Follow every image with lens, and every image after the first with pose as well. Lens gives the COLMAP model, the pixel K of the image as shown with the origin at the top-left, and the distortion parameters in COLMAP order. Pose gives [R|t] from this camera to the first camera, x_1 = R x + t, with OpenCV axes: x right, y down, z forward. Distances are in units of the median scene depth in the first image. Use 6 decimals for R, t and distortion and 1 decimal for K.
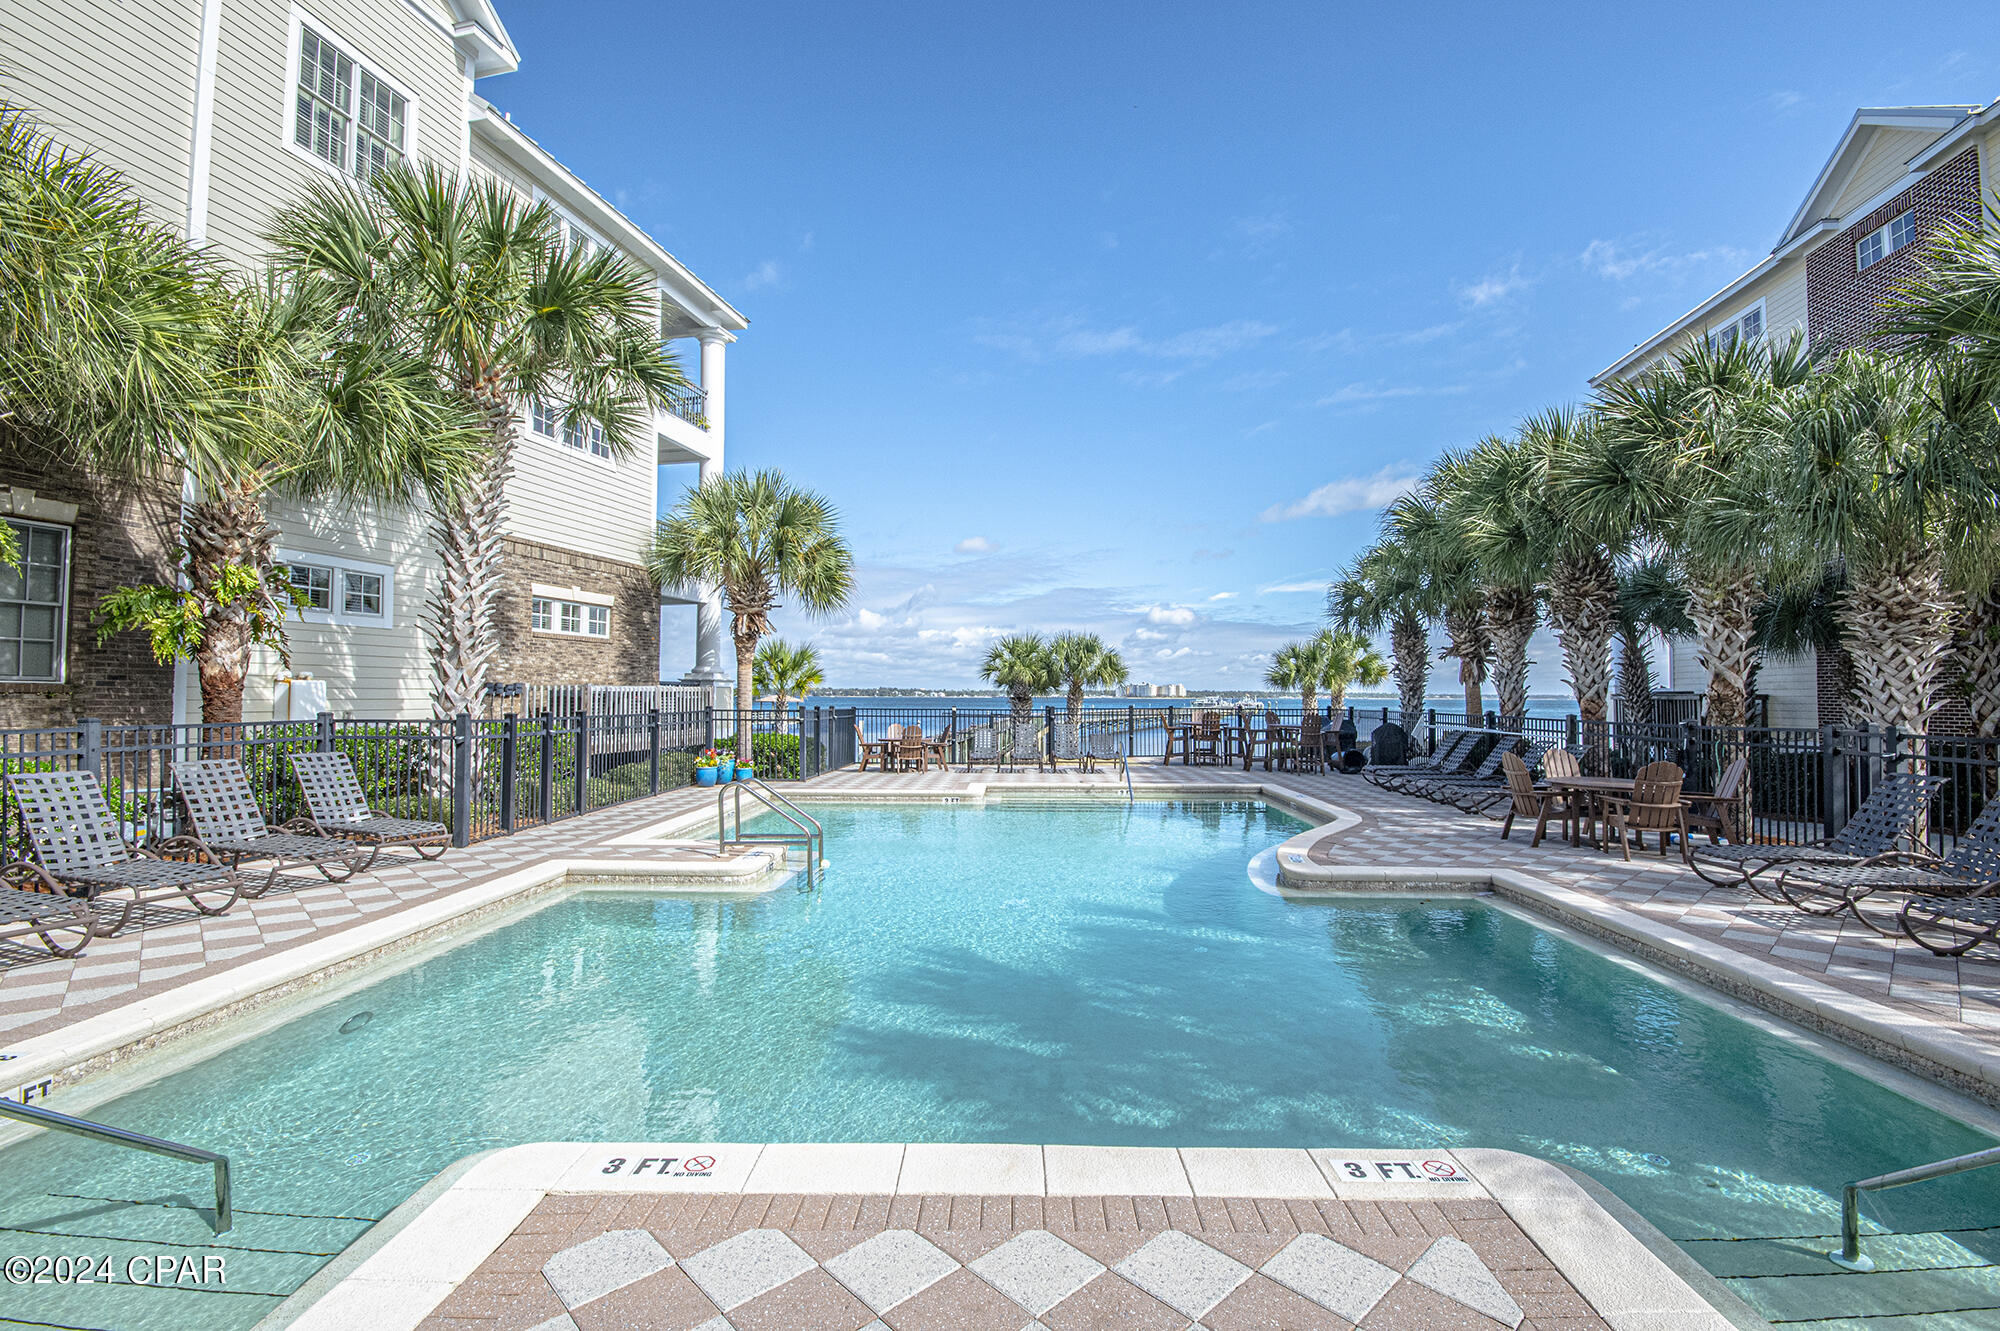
lens RADIAL K [[886.2, 0, 1000.0], [0, 886.2, 665.5], [0, 0, 1]] dist [-0.002351, -0.000515]
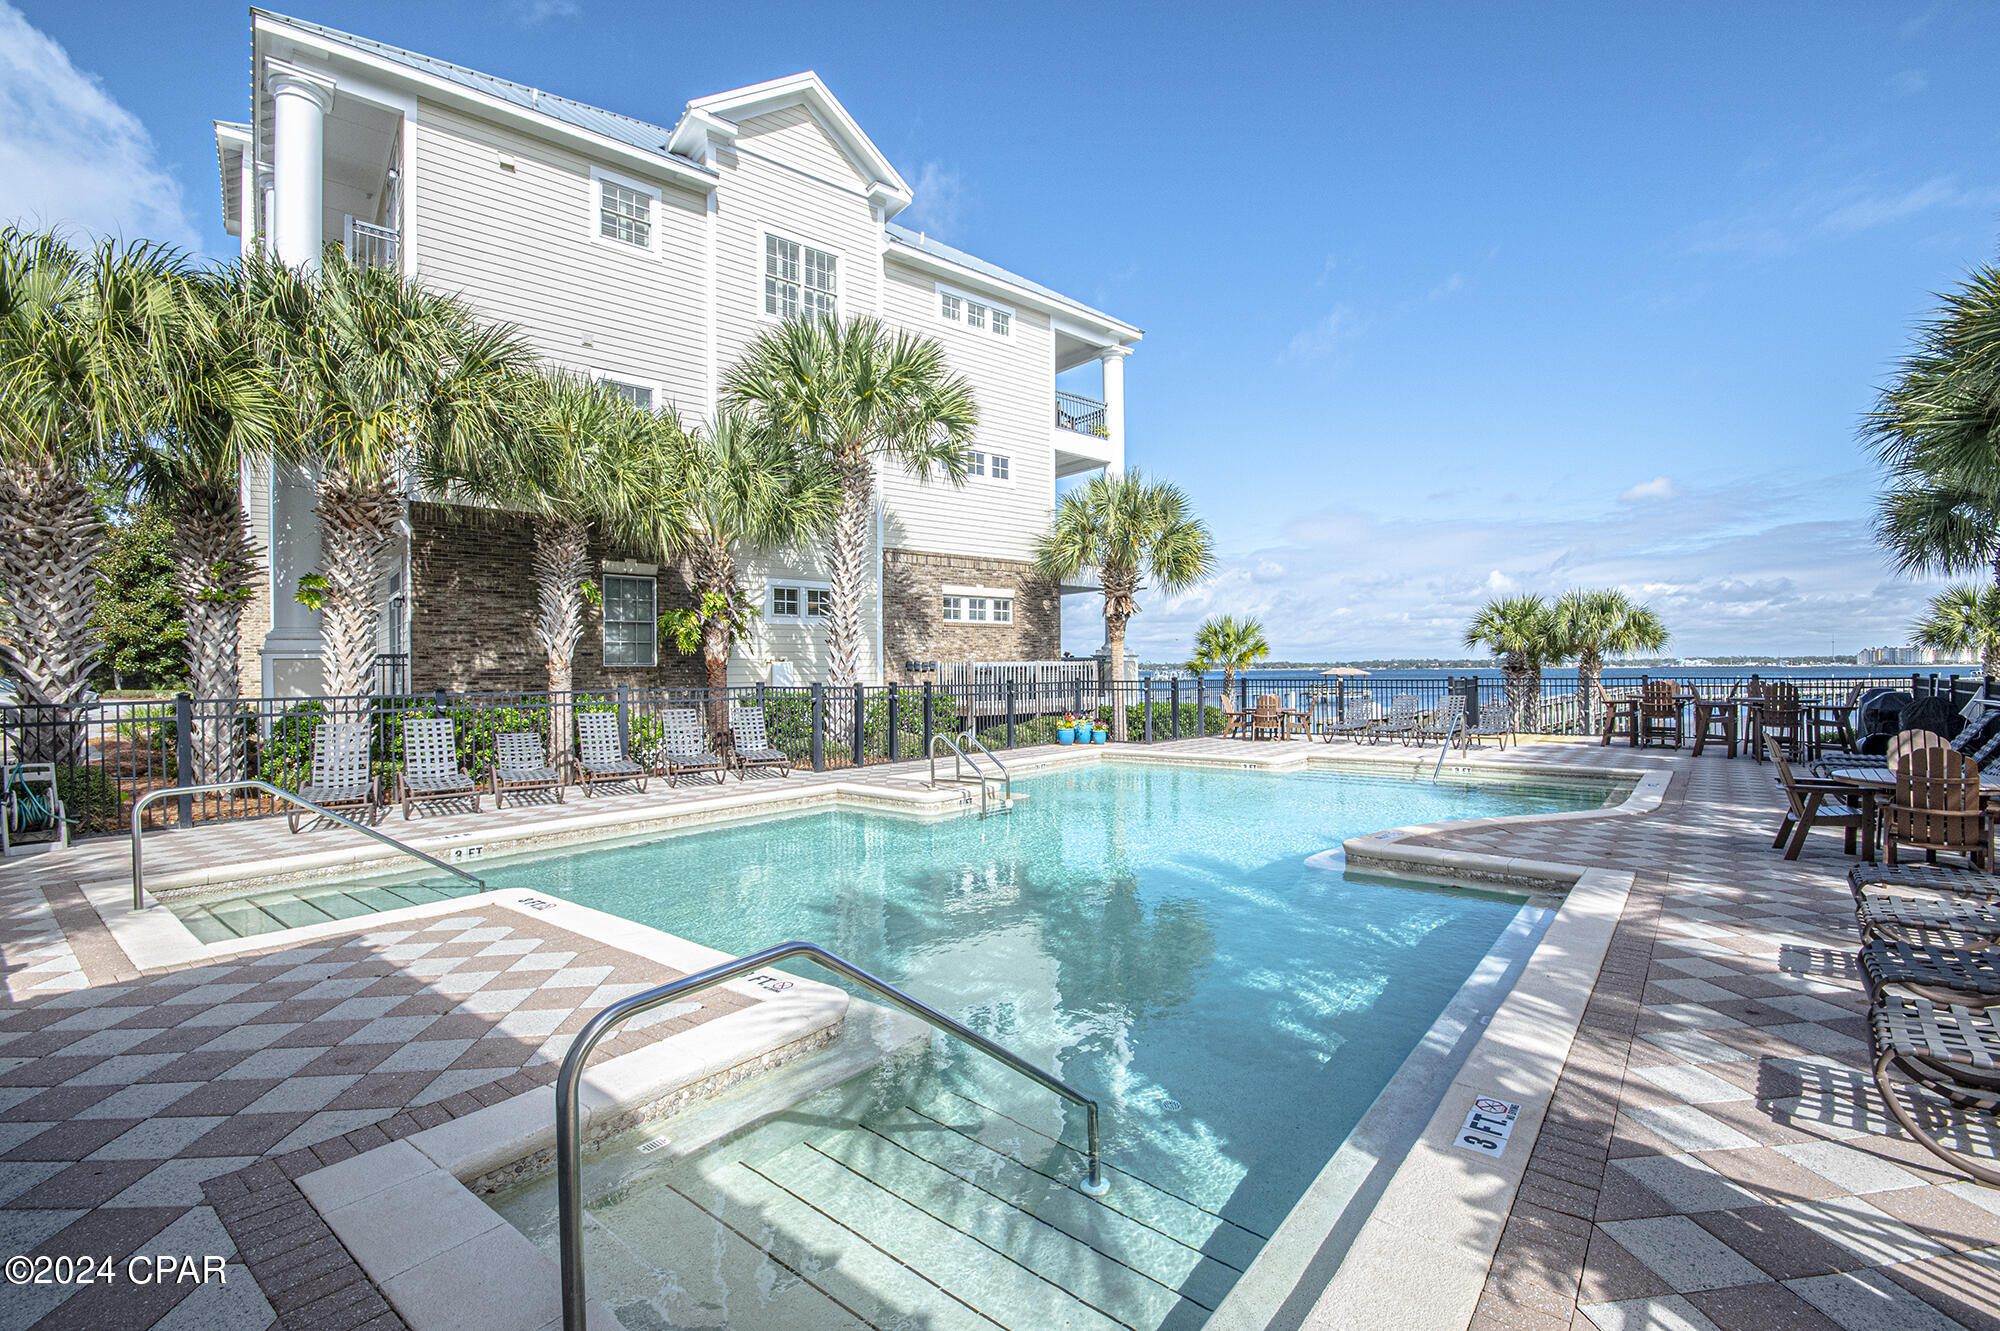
lens RADIAL K [[861.1, 0, 1000.0], [0, 861.1, 665.5], [0, 0, 1]] dist [-0.021537, -0.000248]
pose [[0.798078, -0.014606, -0.602377, 0.299491], [0.032290, 0.999306, 0.018551, 0.005111], [0.601688, -0.034256, 0.797996, 0.023728]]
